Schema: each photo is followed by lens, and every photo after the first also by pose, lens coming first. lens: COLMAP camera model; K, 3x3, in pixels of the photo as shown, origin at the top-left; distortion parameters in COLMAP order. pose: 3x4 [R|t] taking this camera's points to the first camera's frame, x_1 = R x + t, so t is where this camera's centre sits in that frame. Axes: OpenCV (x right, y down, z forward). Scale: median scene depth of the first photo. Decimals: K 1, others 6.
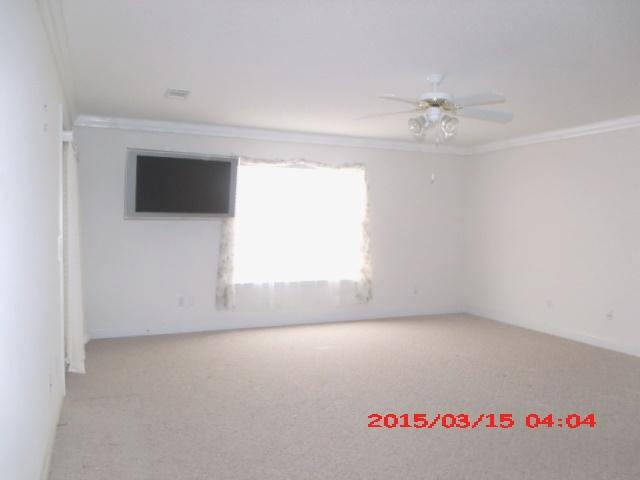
lens RADIAL K [[499.9, 0, 314.7], [0, 499.9, 240.5], [0, 0, 1]] dist [-0.049961, 0.015725]
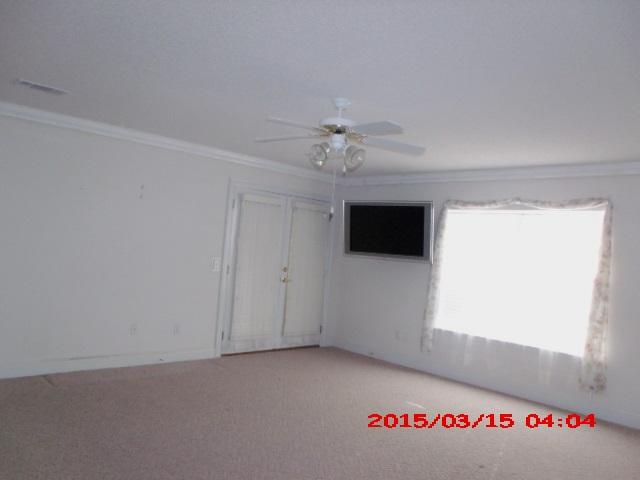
lens RADIAL K [[499.9, 0, 315.7], [0, 499.9, 242.8], [0, 0, 1]] dist [-0.049961, 0.015725]
pose [[0.359240, 0.003387, -0.933239, 0.658758], [-0.119605, 0.991914, -0.042441, -0.010625], [0.925549, 0.126867, 0.356740, 0.395380]]
